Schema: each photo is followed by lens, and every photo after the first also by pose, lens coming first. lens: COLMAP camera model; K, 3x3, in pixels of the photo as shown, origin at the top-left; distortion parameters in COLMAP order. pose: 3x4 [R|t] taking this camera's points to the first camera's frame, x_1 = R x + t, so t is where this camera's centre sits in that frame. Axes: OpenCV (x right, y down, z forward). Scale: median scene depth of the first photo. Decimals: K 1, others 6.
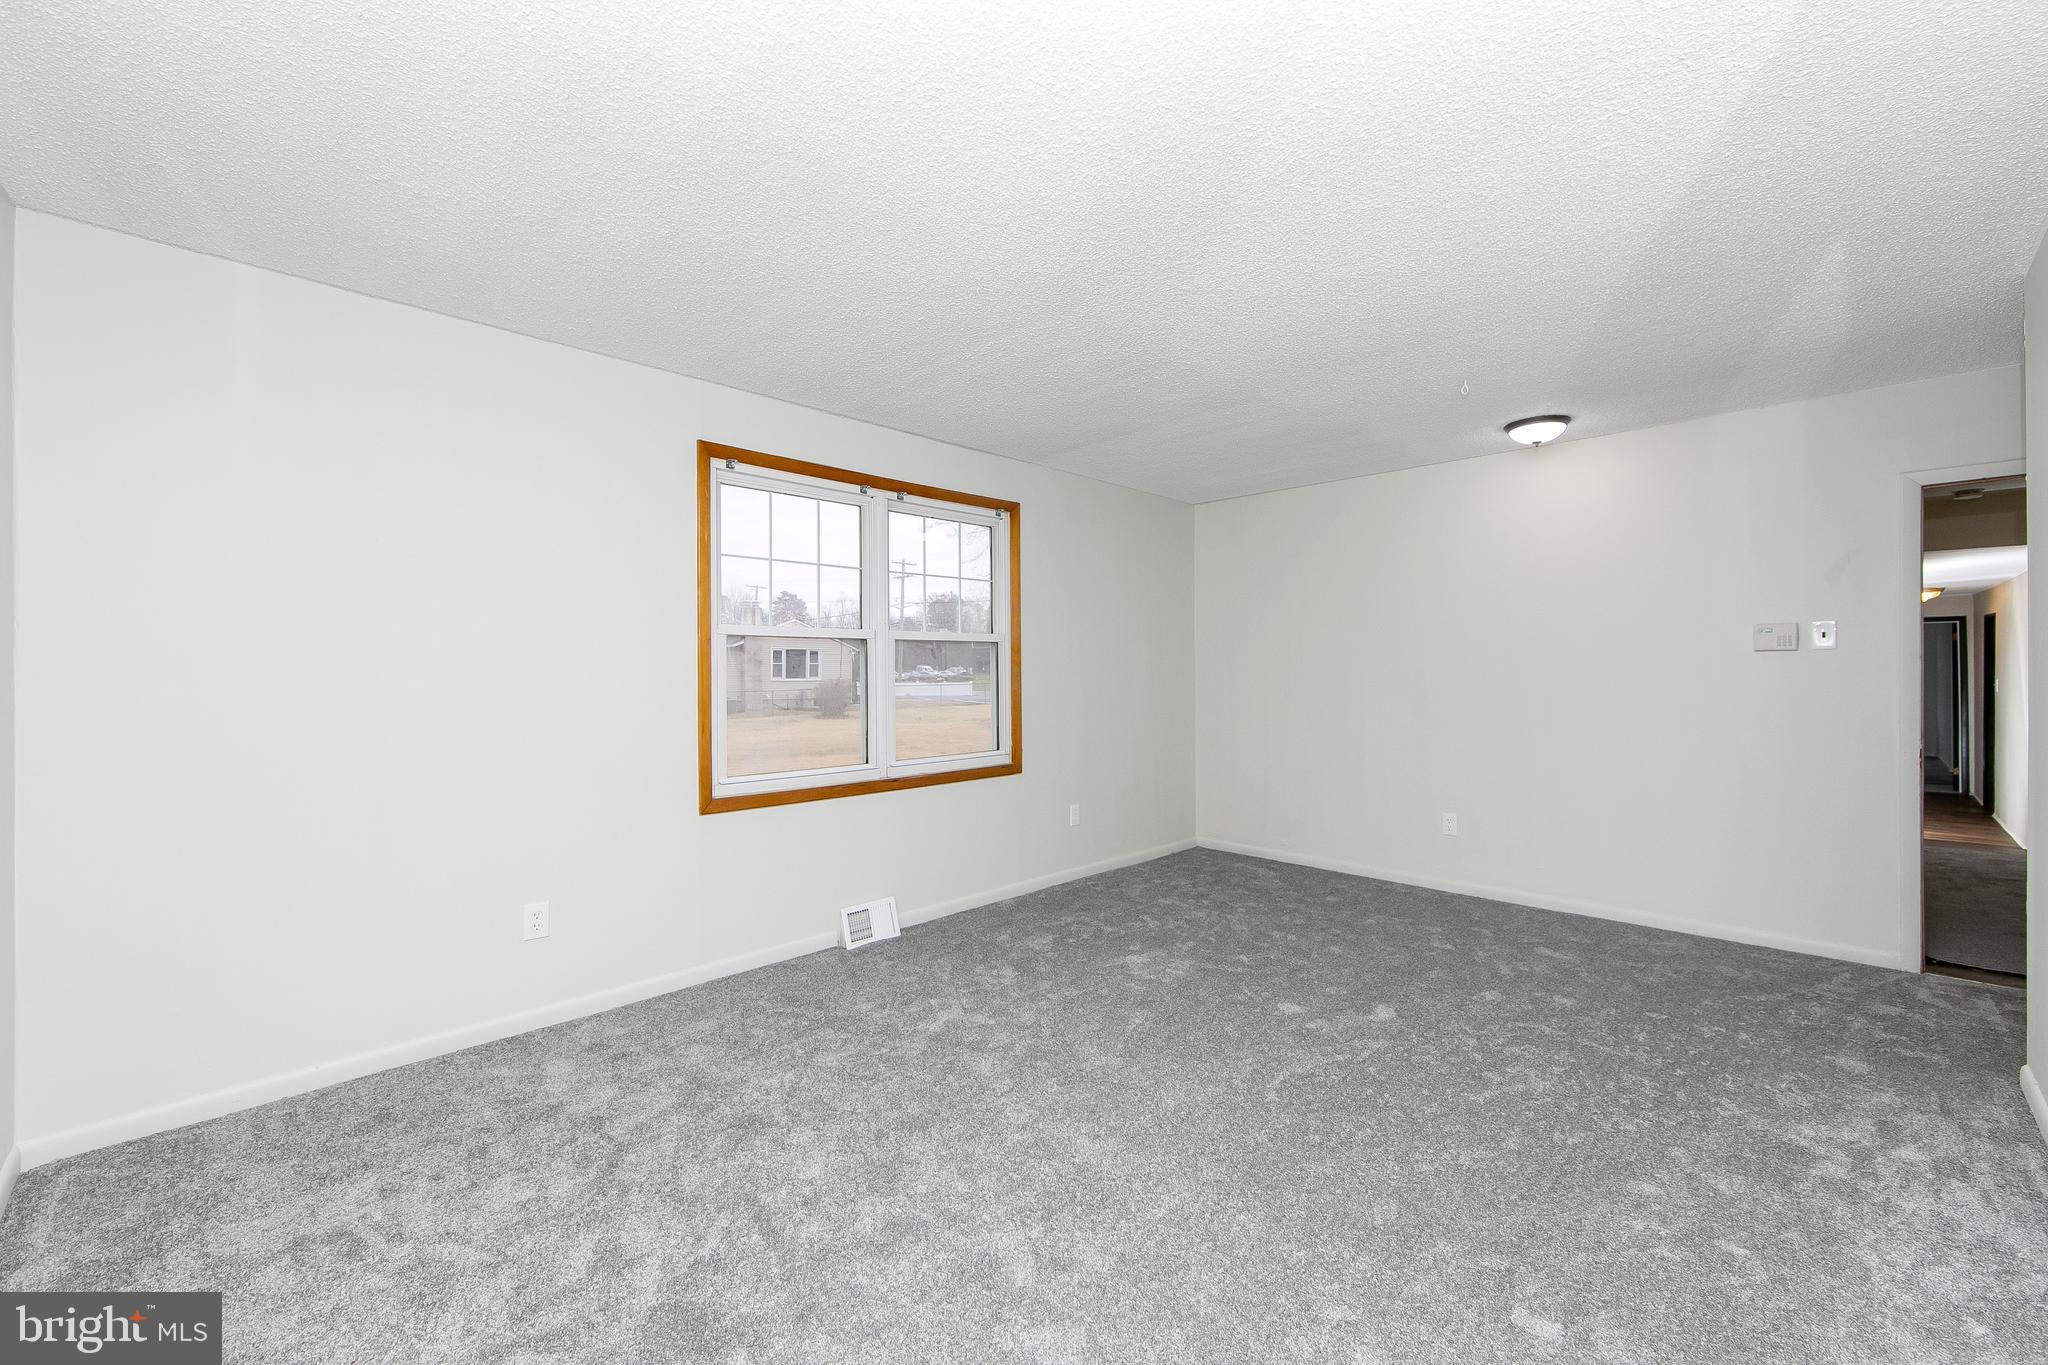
lens RADIAL K [[791.6, 0, 1033.1], [0, 791.6, 671.5], [0, 0, 1]] dist [-0.009322, 0.000681]
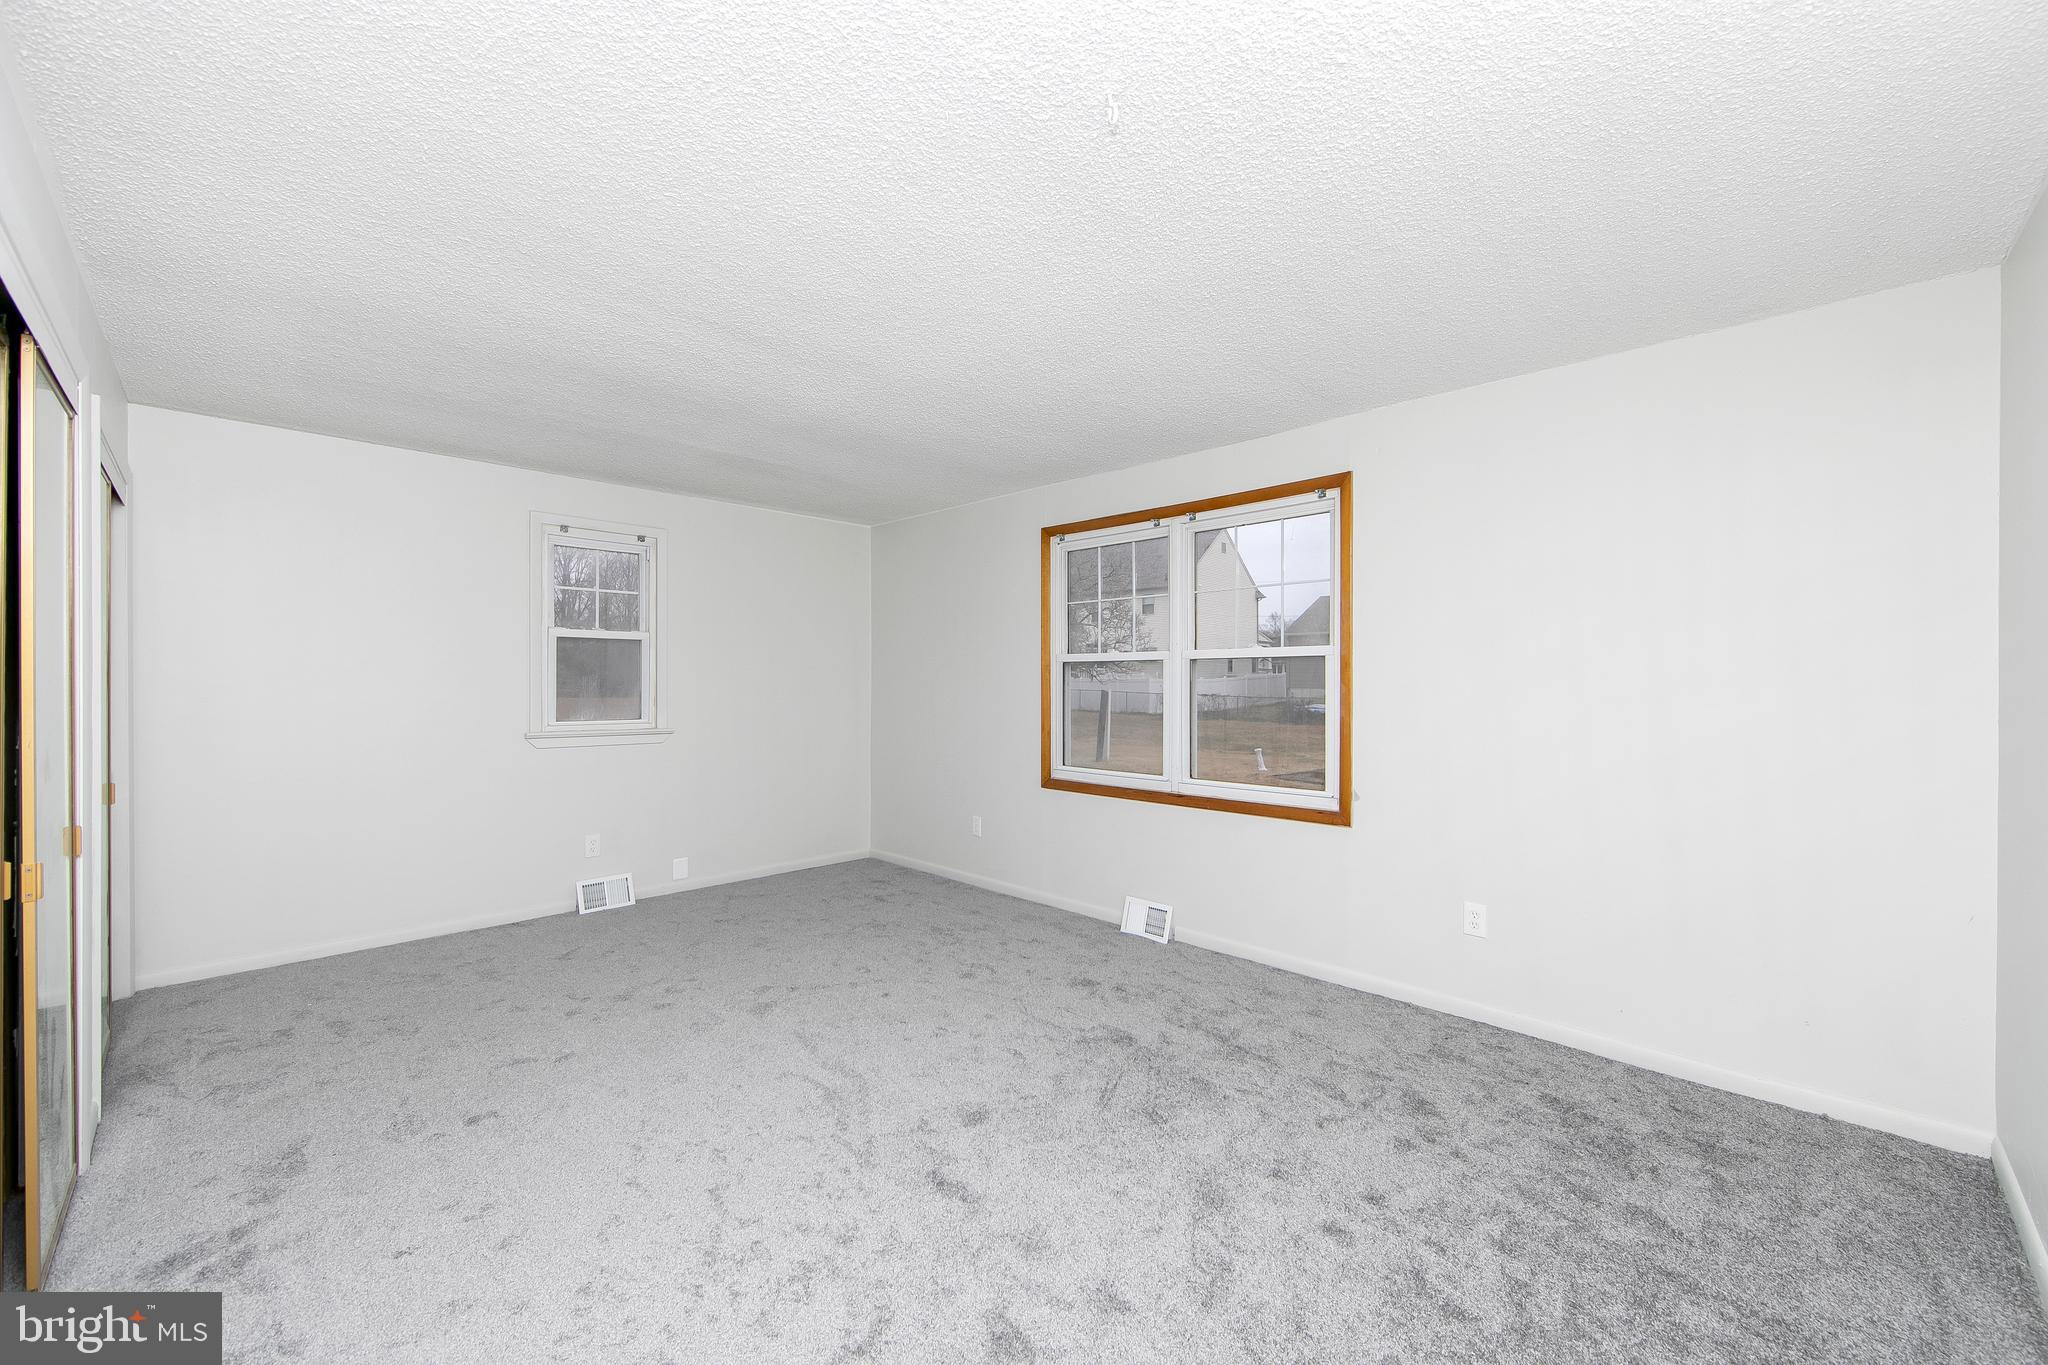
lens RADIAL K [[791.6, 0, 1032.9], [0, 791.6, 682.8], [0, 0, 1]] dist [-0.009322, 0.000681]
pose [[0.023102, 0.007270, -0.999707, 0.749531], [-0.000914, 0.999973, 0.007250, -0.015208], [0.999733, 0.000747, 0.023108, 0.692468]]
